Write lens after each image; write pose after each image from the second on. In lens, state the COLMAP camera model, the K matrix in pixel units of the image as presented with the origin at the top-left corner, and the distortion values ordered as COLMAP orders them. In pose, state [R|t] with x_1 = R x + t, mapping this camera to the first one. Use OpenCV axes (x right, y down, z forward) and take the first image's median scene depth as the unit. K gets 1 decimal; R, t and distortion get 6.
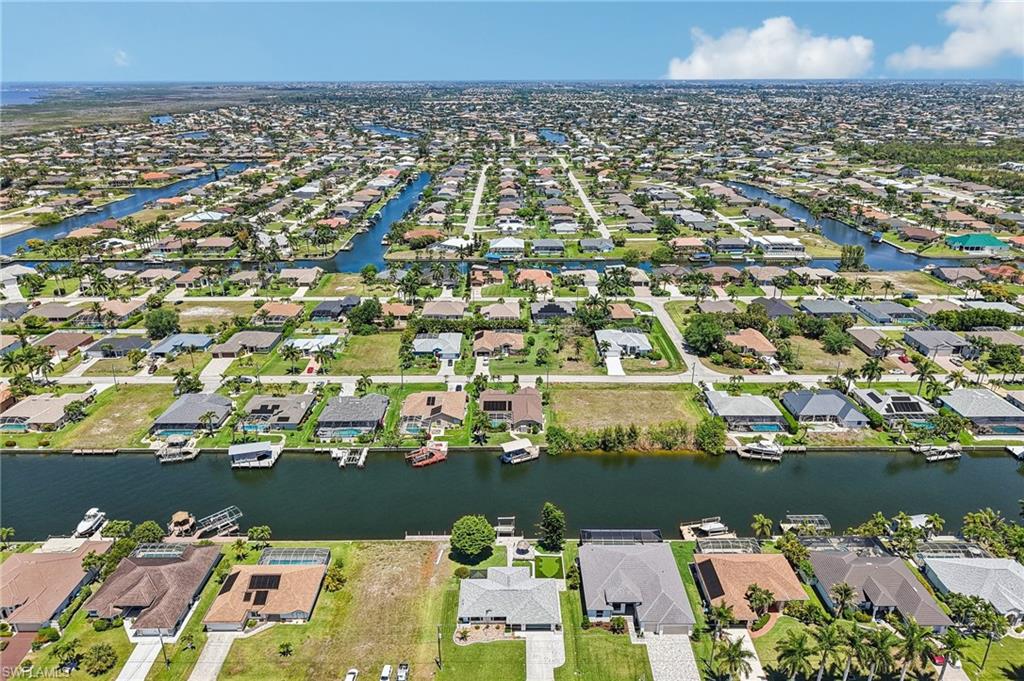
lens RADIAL K [[684.5, 0, 512.0], [0, 684.5, 340.5], [0, 0, 1]] dist [0.049776, -0.063063]
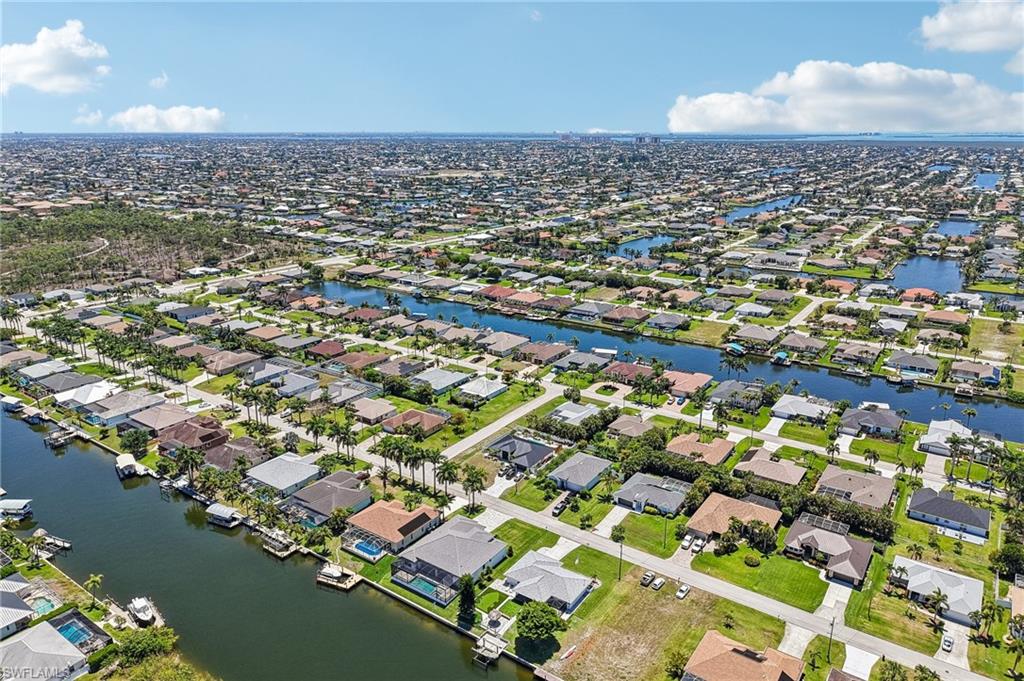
lens RADIAL K [[684.5, 0, 512.0], [0, 684.5, 340.5], [0, 0, 1]] dist [0.049776, -0.063063]
pose [[-0.816148, -0.167922, 0.552906, -0.383377], [0.210622, 0.804569, 0.555254, -0.453135], [-0.538090, 0.569623, -0.621280, 1.061248]]
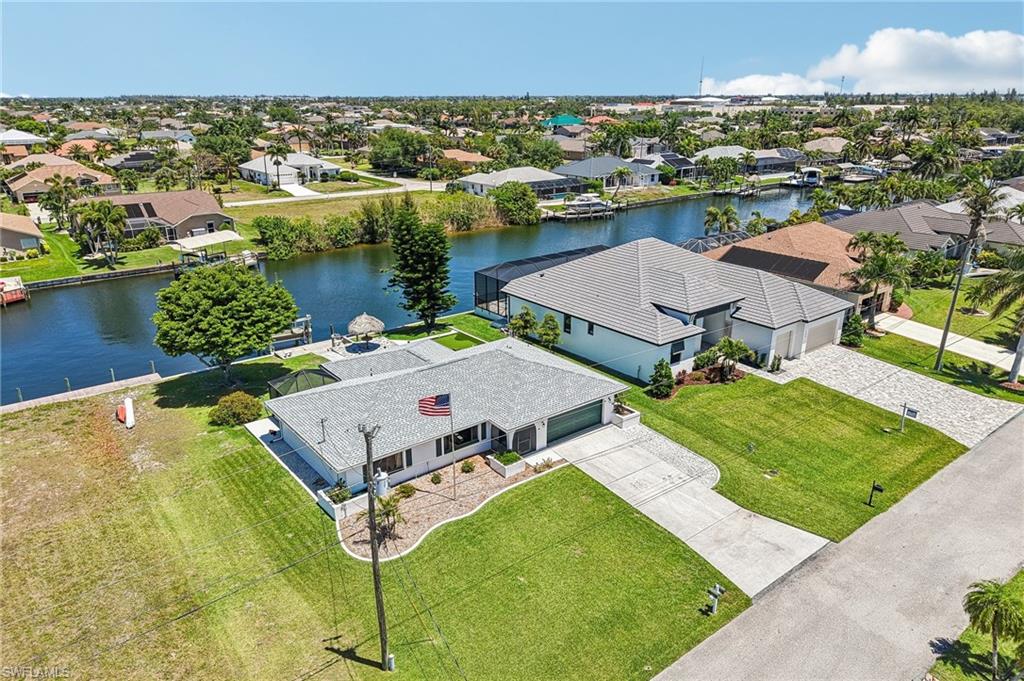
lens RADIAL K [[684.5, 0, 512.0], [0, 684.5, 340.5], [0, 0, 1]] dist [0.049776, -0.063063]
pose [[0.789984, -0.203990, 0.578198, -0.107811], [0.219961, 0.974547, 0.043292, 0.233944], [-0.572313, 0.092981, 0.814747, 0.491897]]
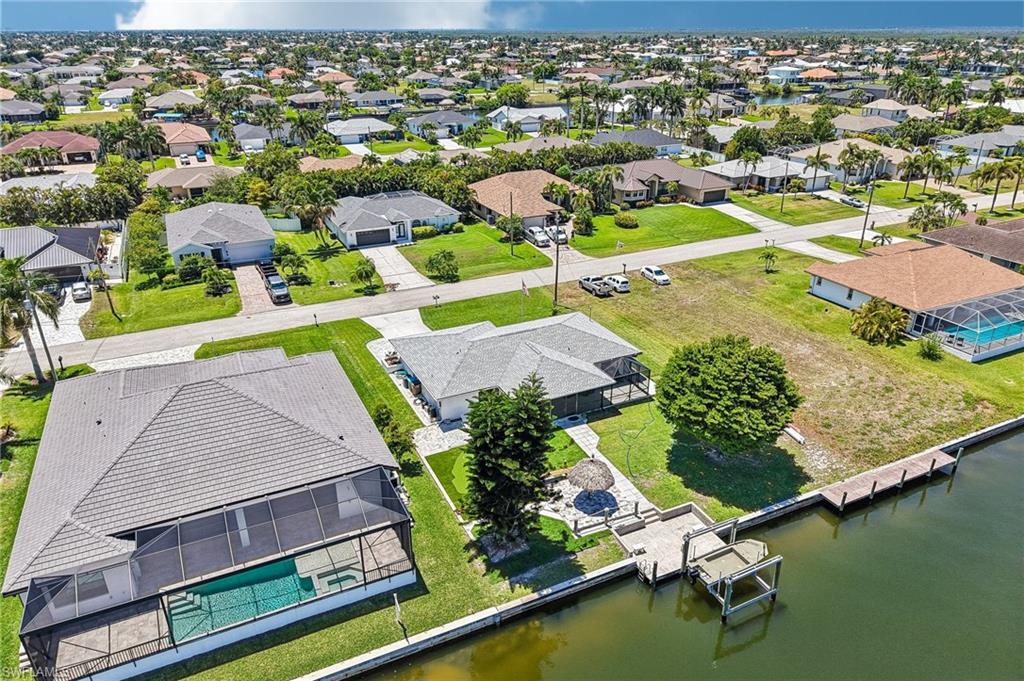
lens RADIAL K [[684.5, 0, 512.0], [0, 684.5, 340.5], [0, 0, 1]] dist [0.049776, -0.063063]
pose [[-0.901310, 0.183144, -0.392554, 0.115784], [-0.151294, 0.716060, 0.681446, 0.047715], [0.405895, 0.673585, -0.617683, 0.861804]]
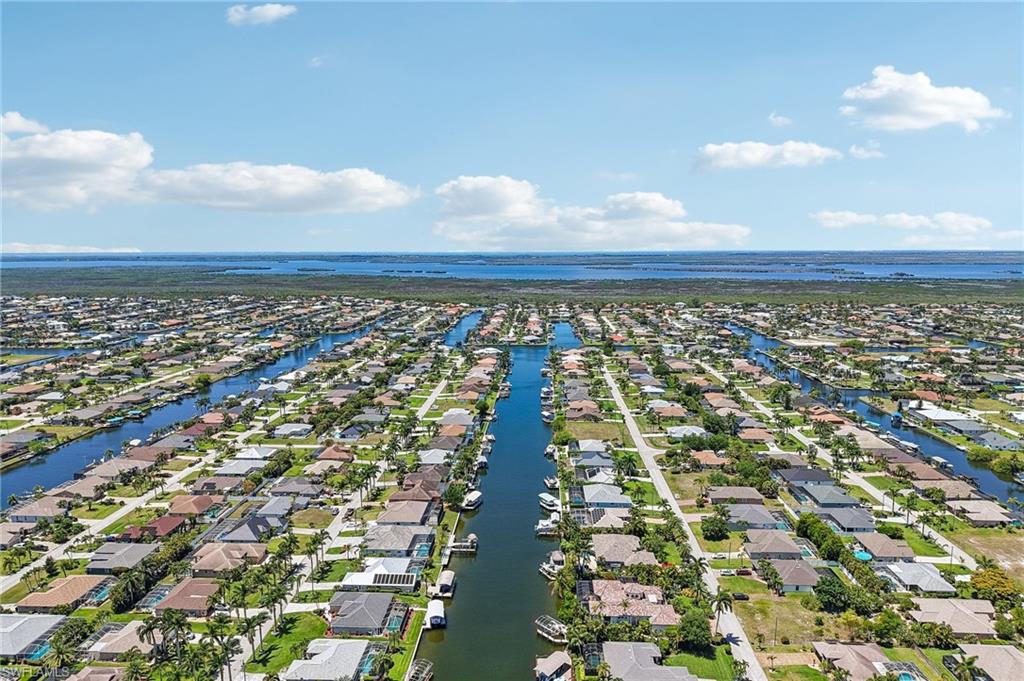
lens RADIAL K [[681.4, 0, 511.7], [0, 681.4, 344.8], [0, 0, 1]] dist [0.053523, -0.062426]
pose [[-0.048196, 0.141660, -0.988741, 2.181954], [-0.359023, 0.921279, 0.149495, -0.353262], [0.932084, 0.362185, 0.006457, 0.758787]]
